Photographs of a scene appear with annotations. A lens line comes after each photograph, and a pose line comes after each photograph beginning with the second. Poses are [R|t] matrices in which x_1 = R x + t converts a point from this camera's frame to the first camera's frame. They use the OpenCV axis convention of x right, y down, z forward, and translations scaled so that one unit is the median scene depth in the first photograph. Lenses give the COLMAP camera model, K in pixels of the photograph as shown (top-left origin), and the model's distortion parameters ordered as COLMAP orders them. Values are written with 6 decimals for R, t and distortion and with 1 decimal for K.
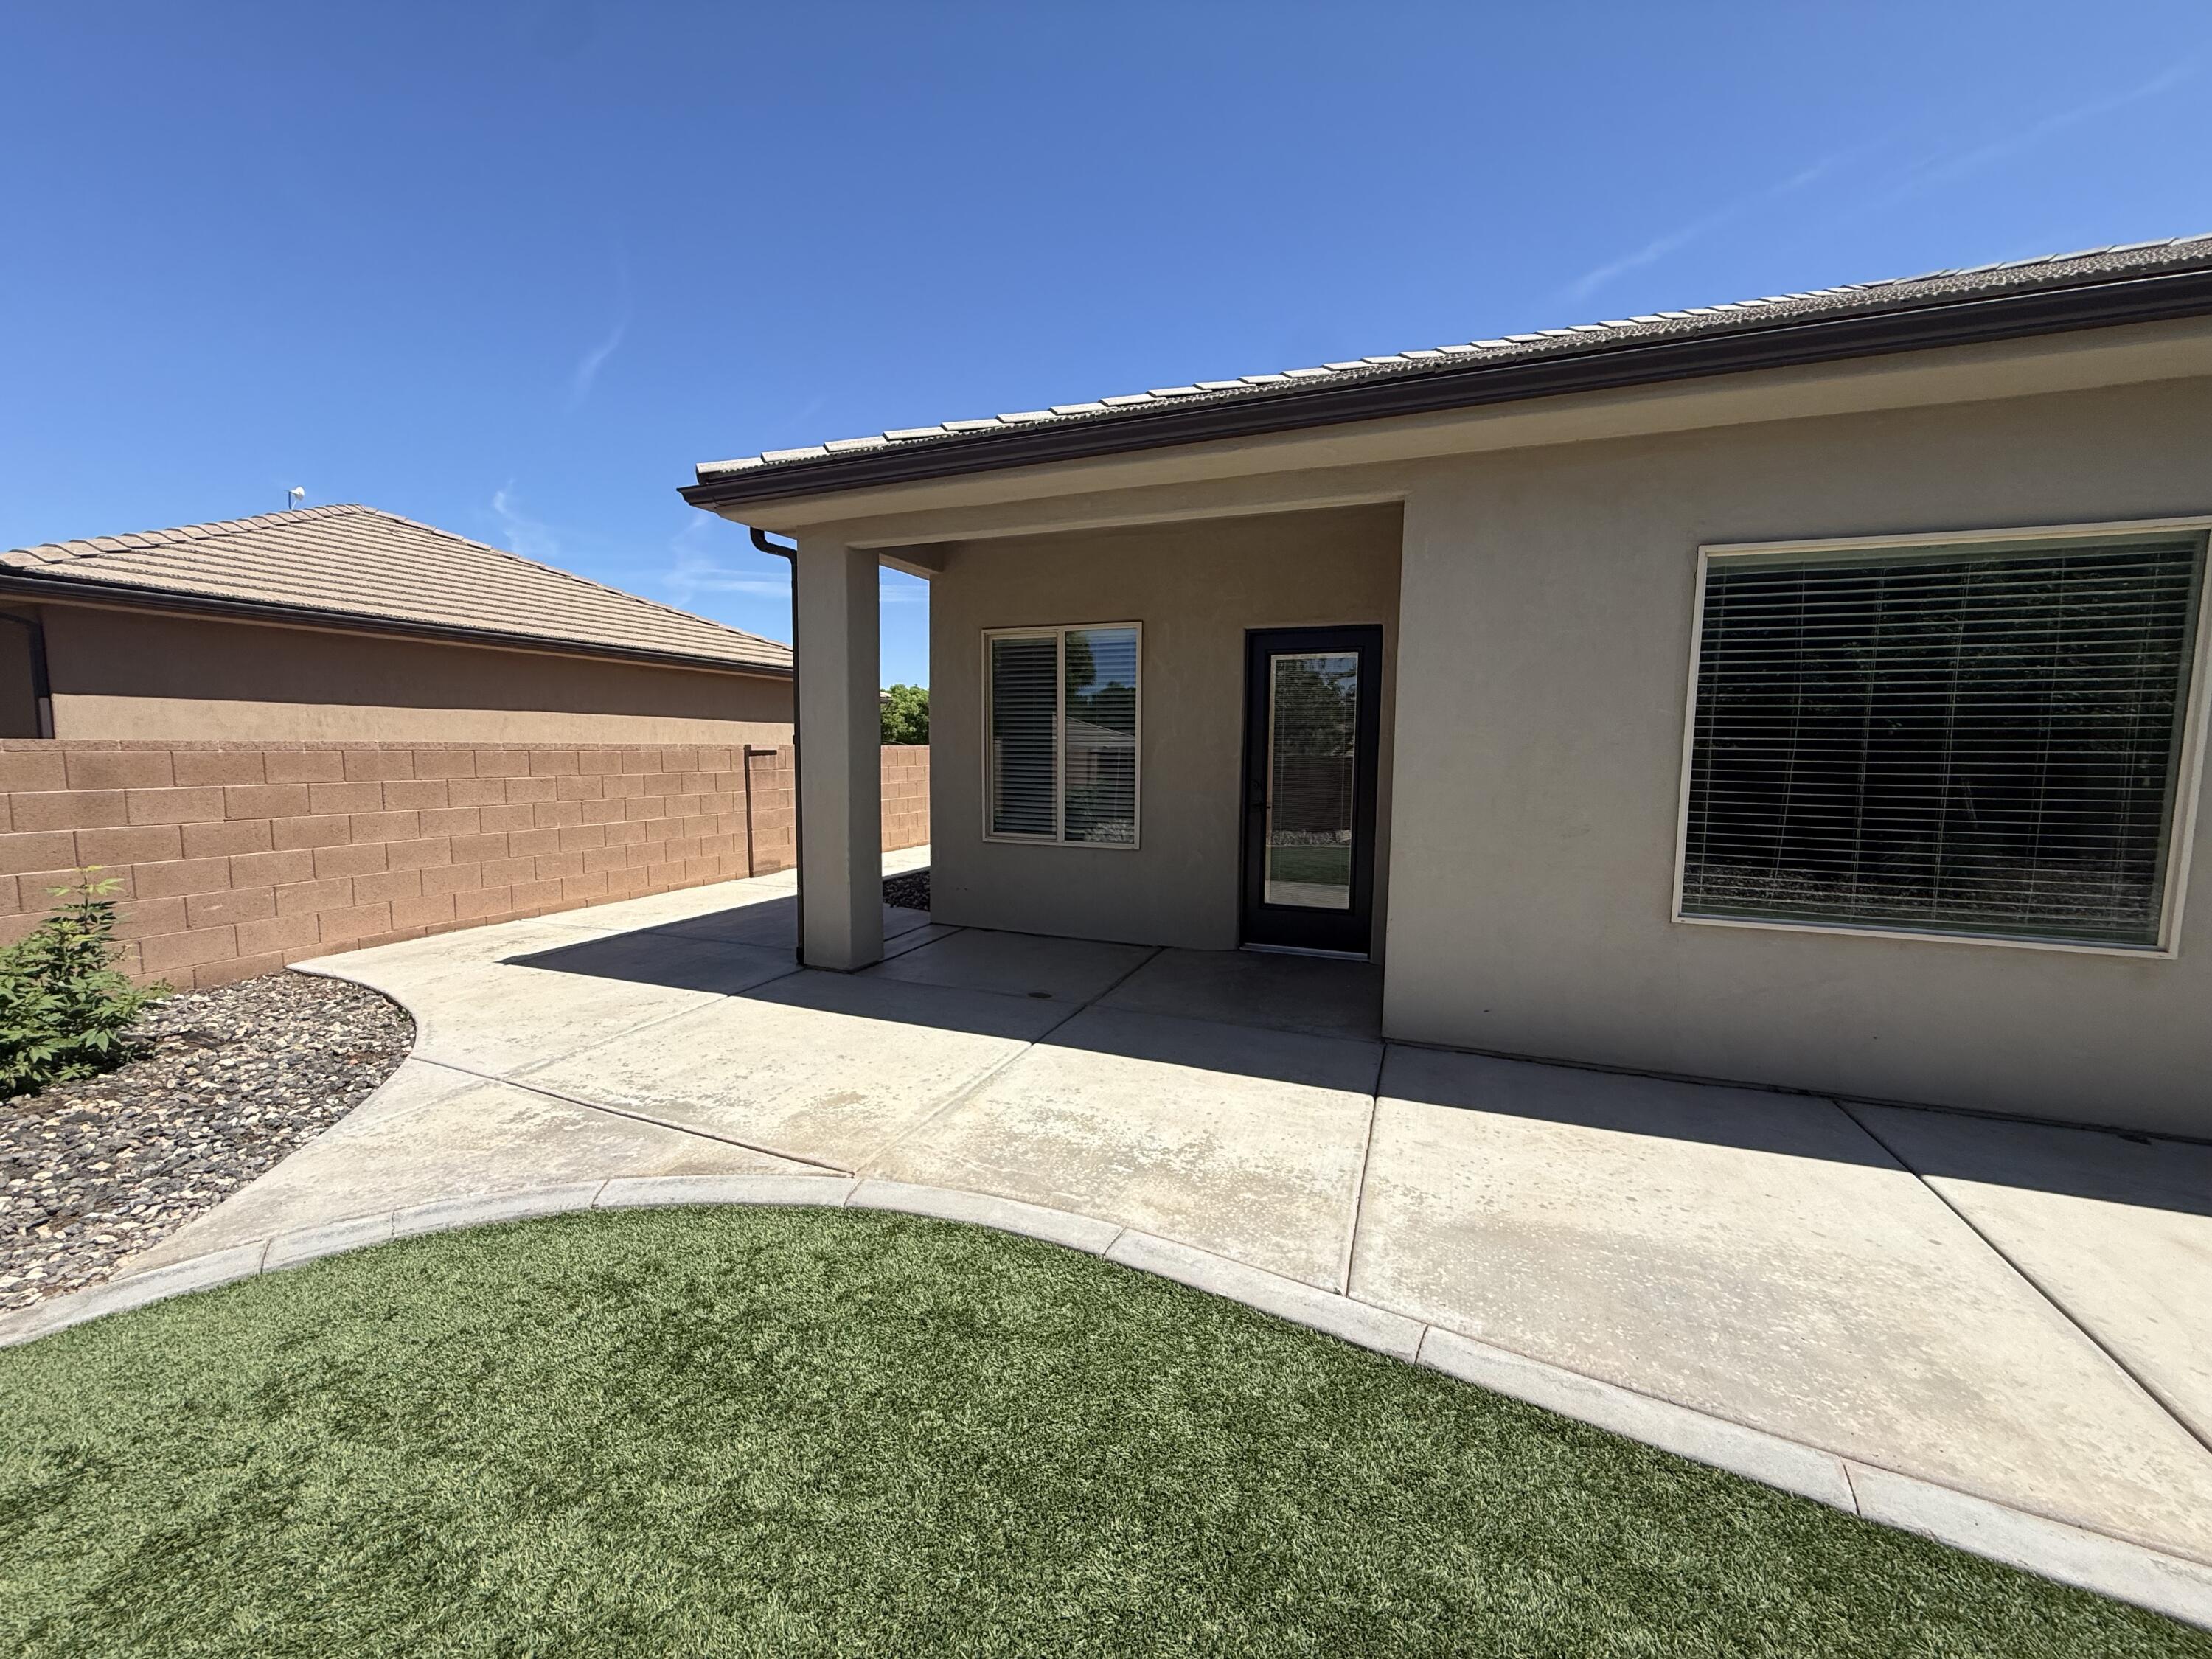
lens RADIAL K [[876.4, 0, 1107.8], [0, 876.4, 823.5], [0, 0, 1]] dist [-0.000356, -0.000501]
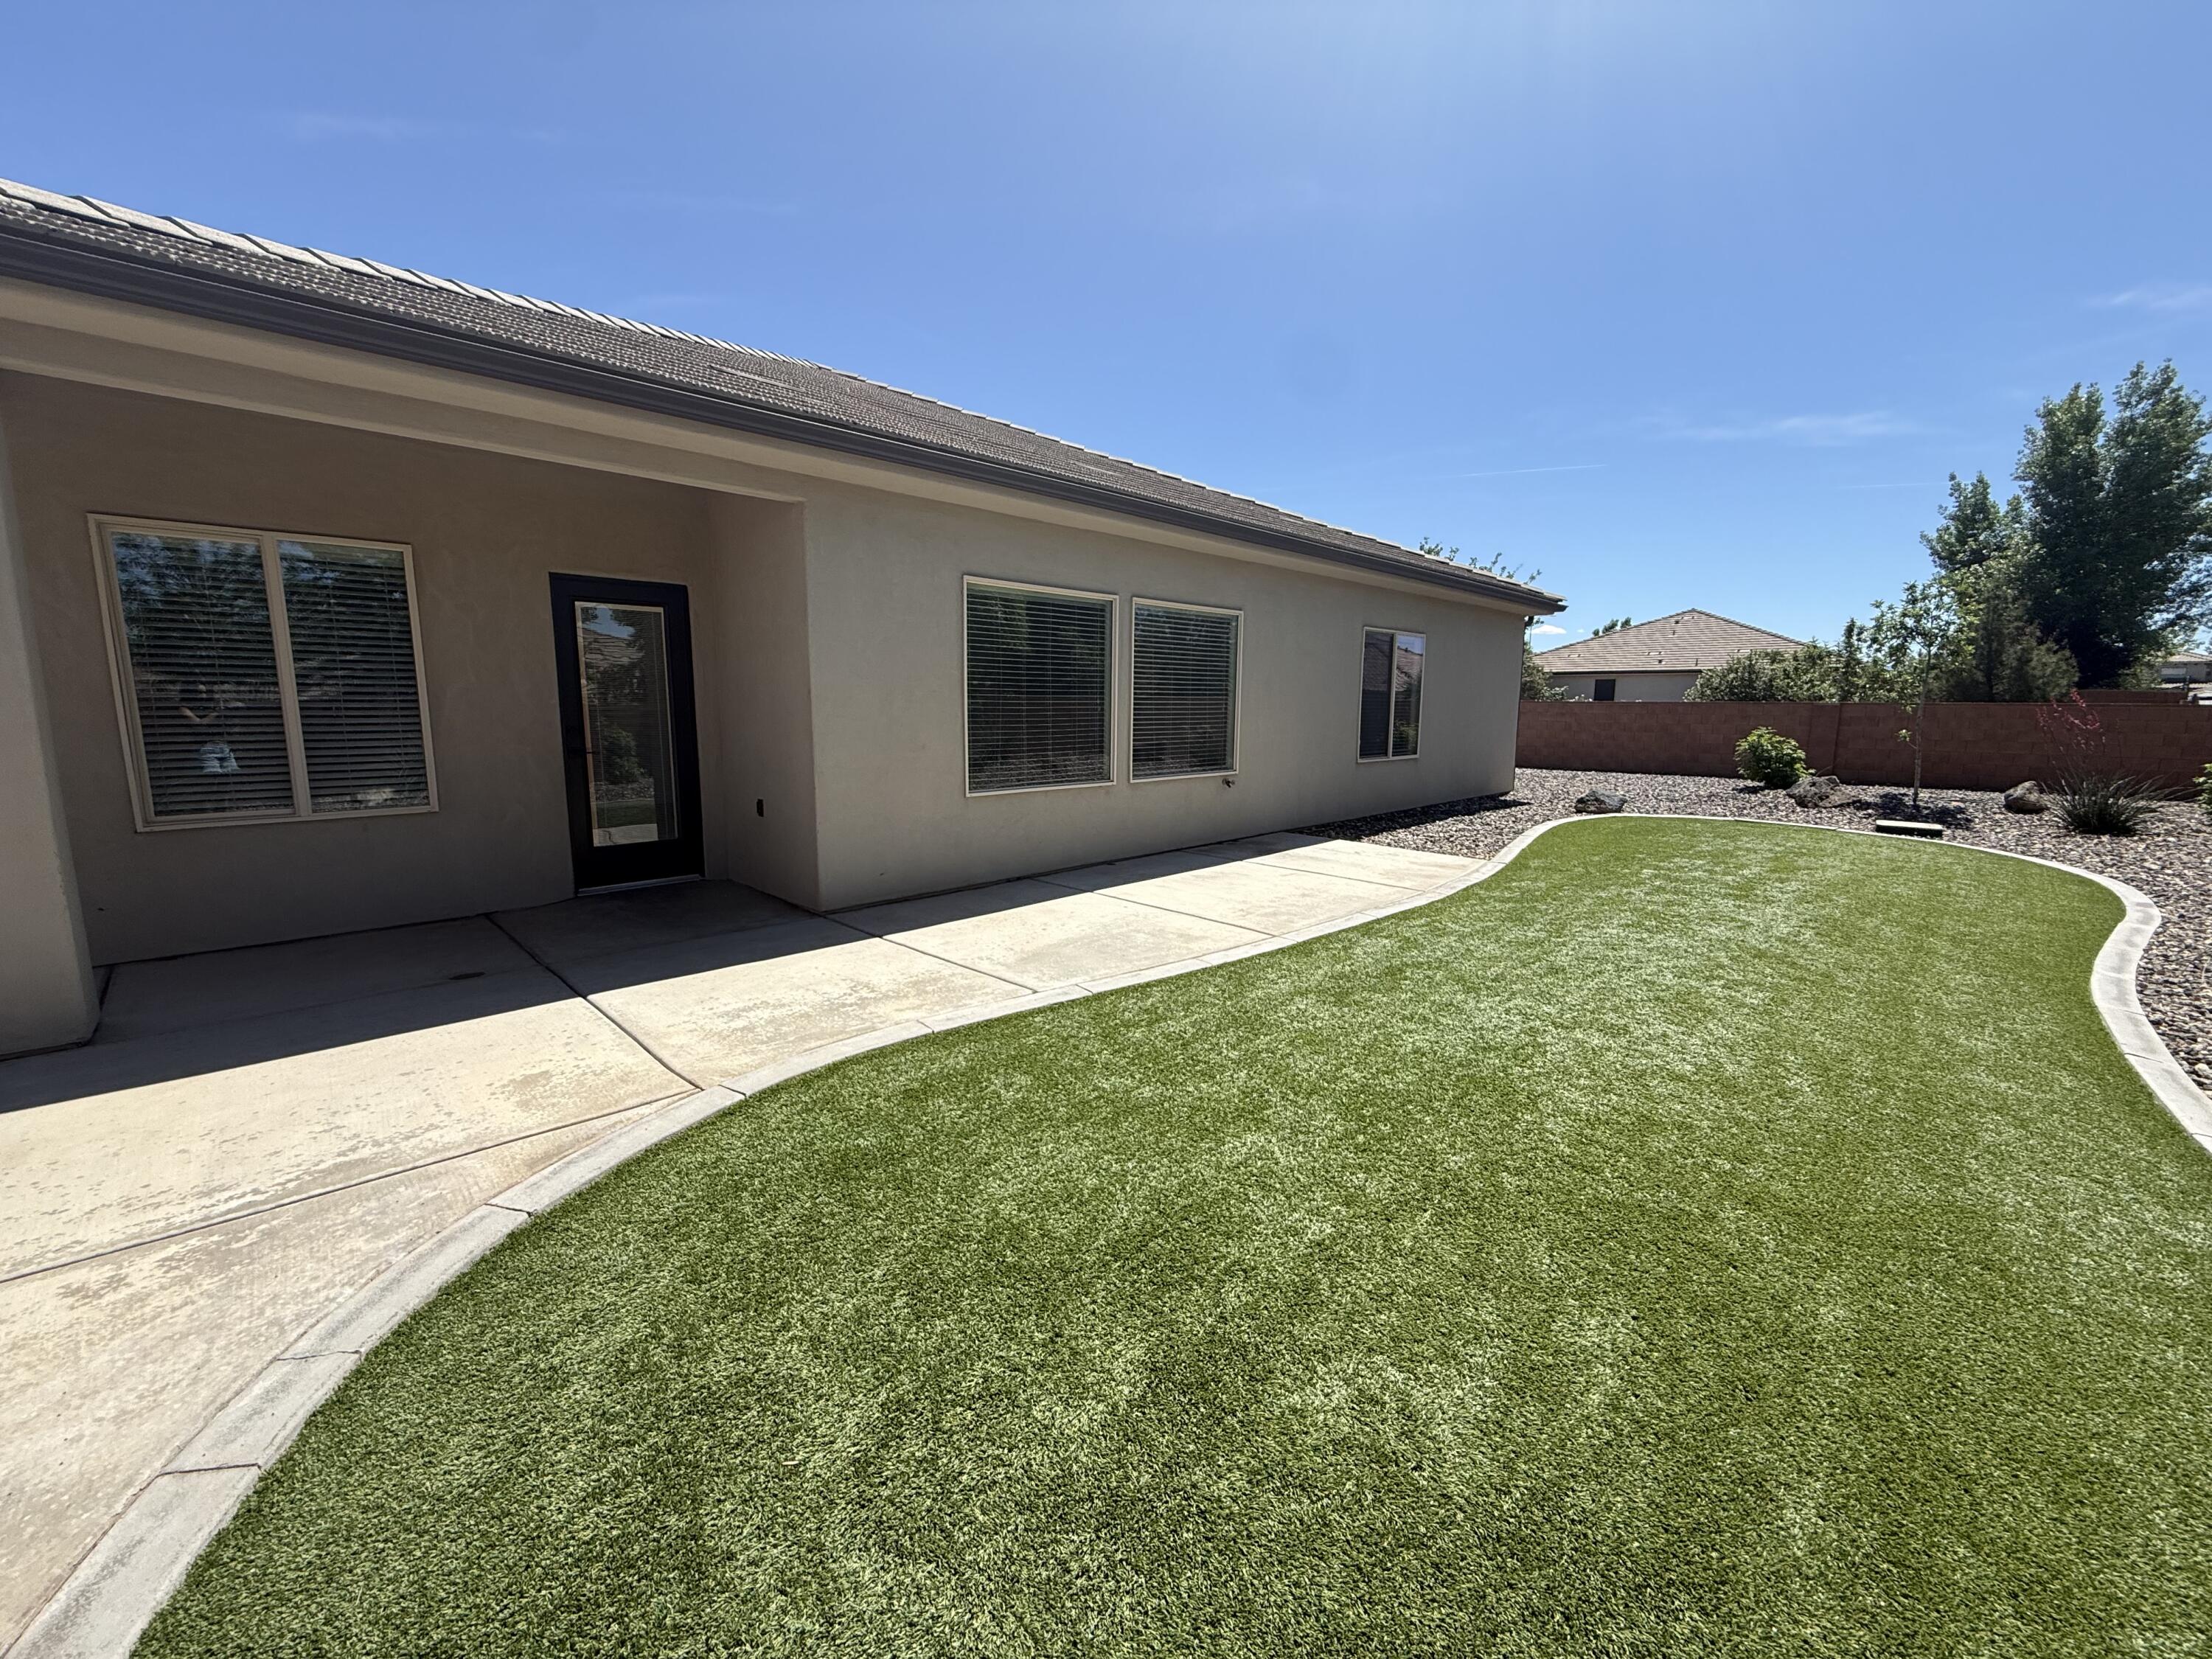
lens RADIAL K [[876.4, 0, 1095.1], [0, 876.4, 815.5], [0, 0, 1]] dist [-0.000356, -0.000501]
pose [[0.402447, -0.125635, 0.906781, -0.928322], [0.078475, 0.991626, 0.102562, -0.007246], [-0.912074, 0.029884, 0.408936, 0.089470]]
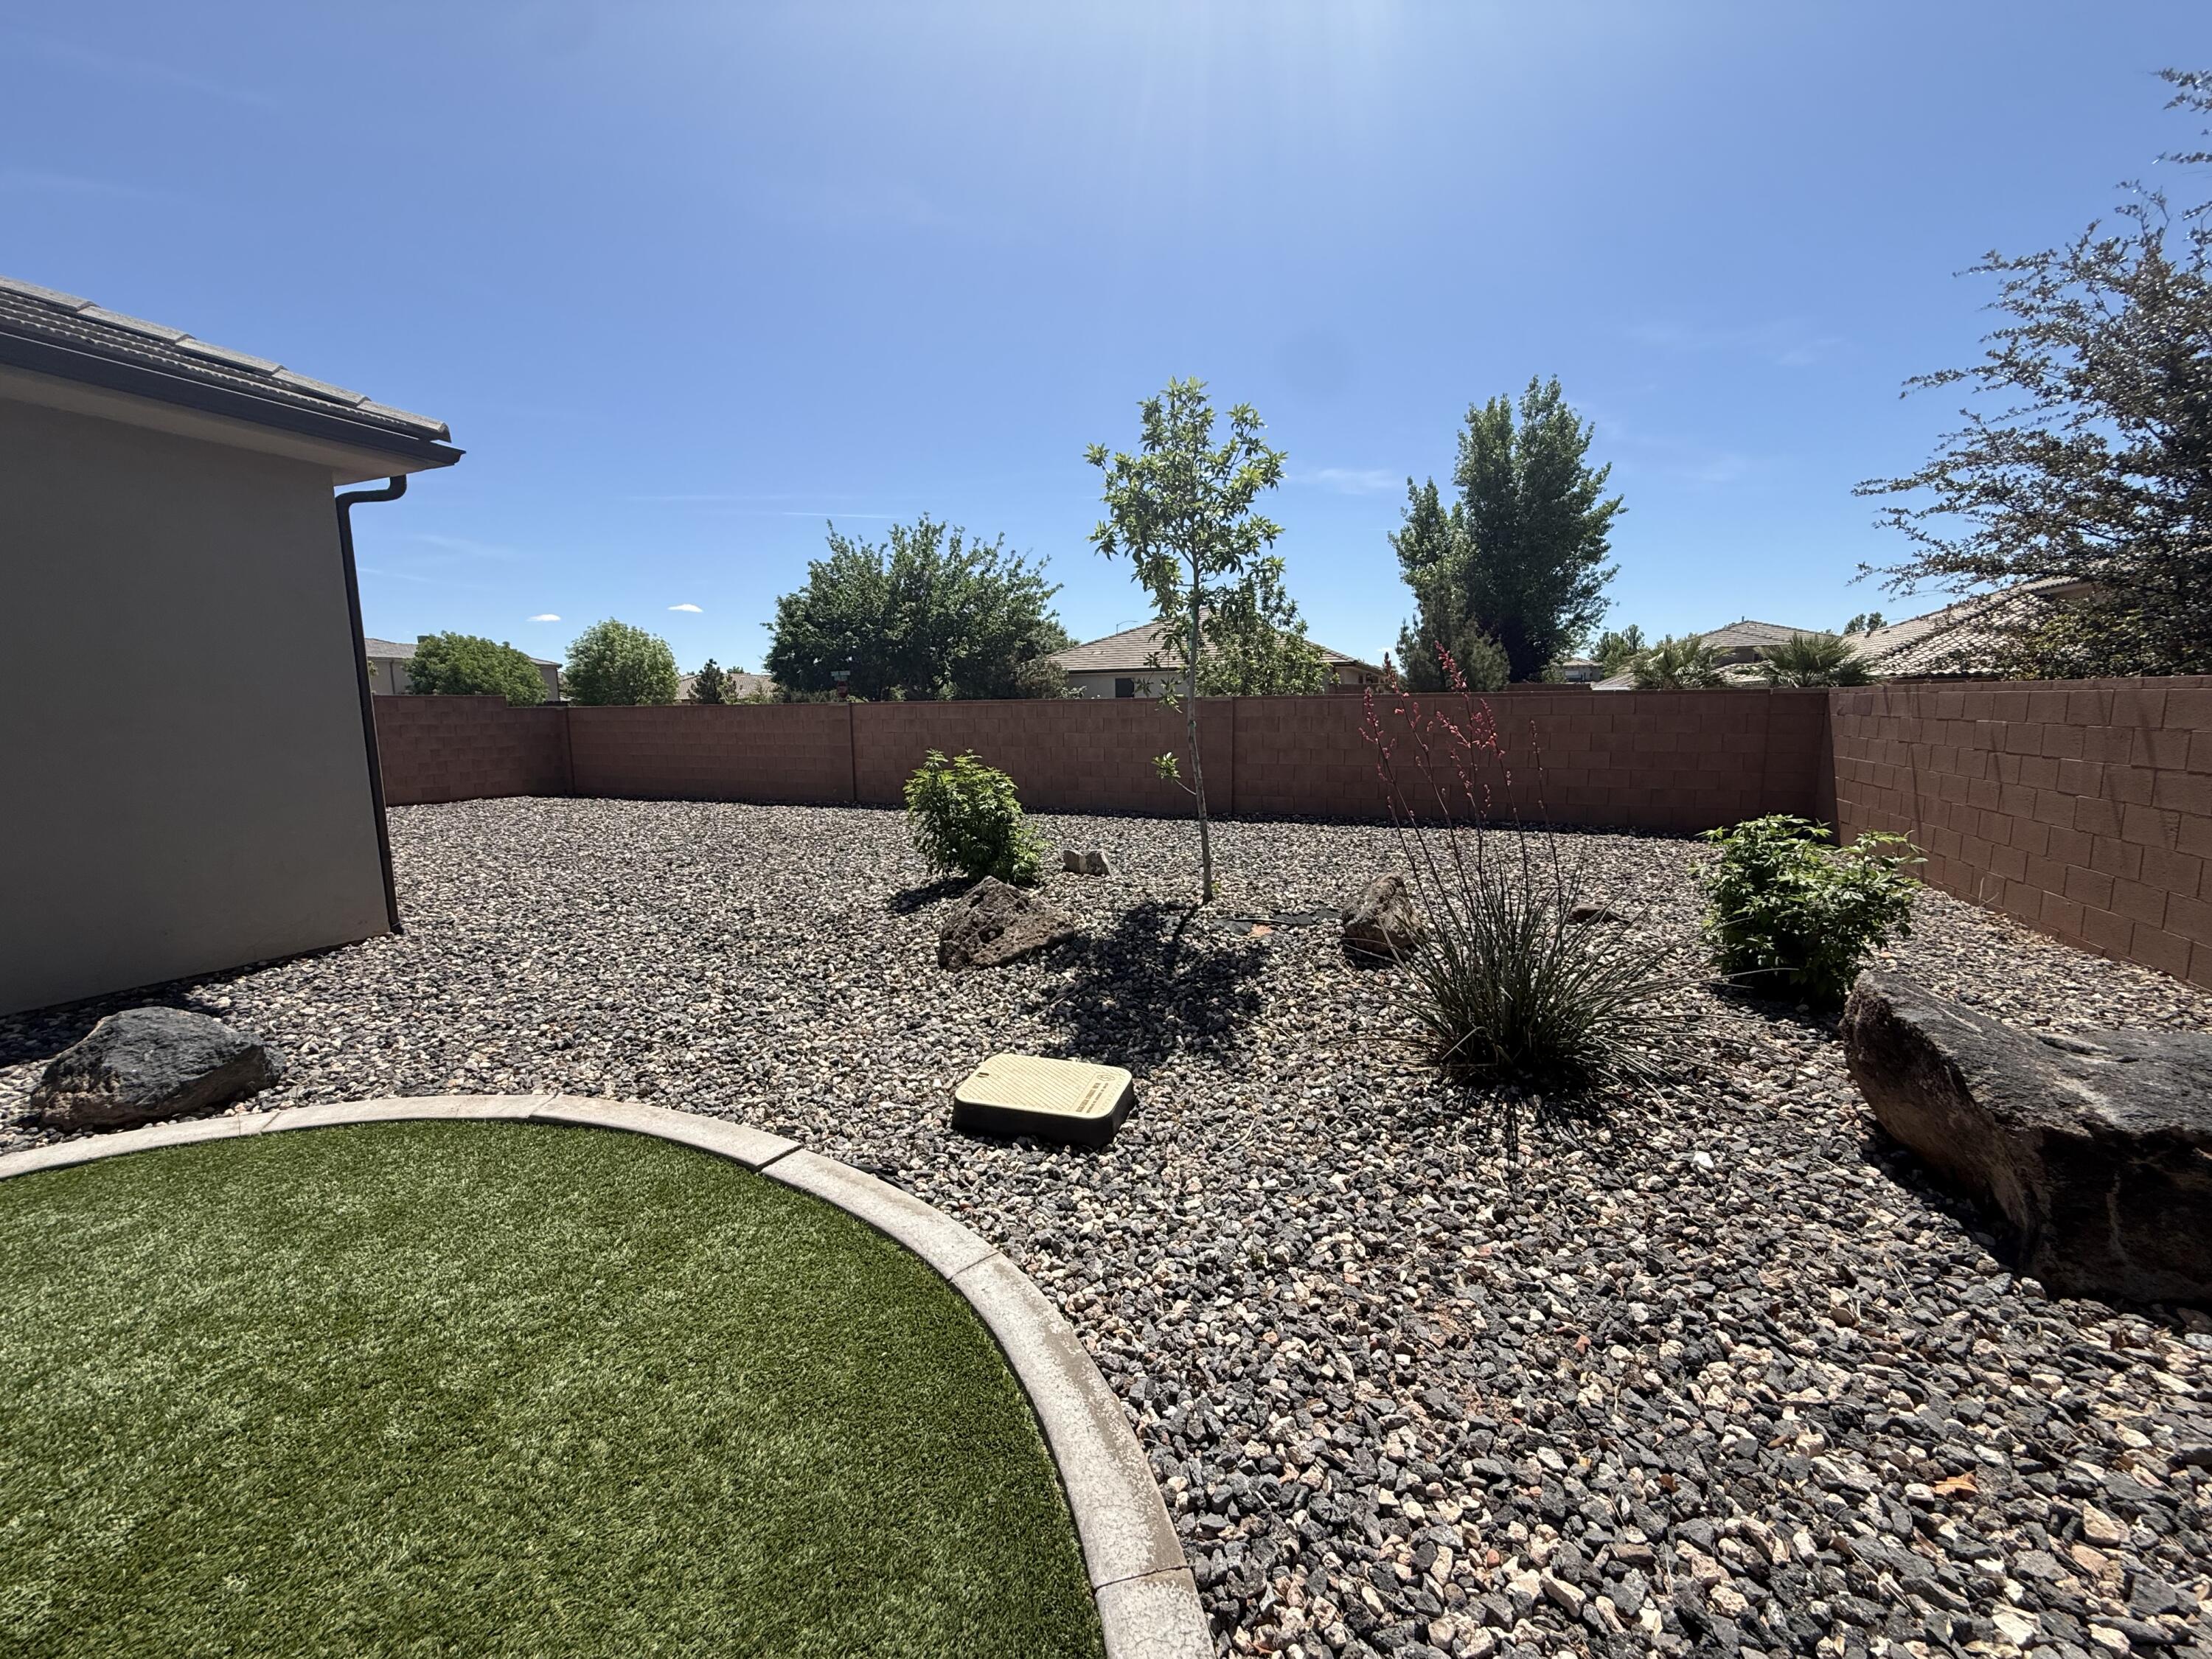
lens RADIAL K [[876.4, 0, 1114.0], [0, 876.4, 819.3], [0, 0, 1]] dist [-0.000356, -0.000501]
pose [[0.006188, -0.135280, 0.990788, 2.485347], [0.101556, 0.985769, 0.133960, 0.185111], [-0.994811, 0.099791, 0.019839, -1.546432]]
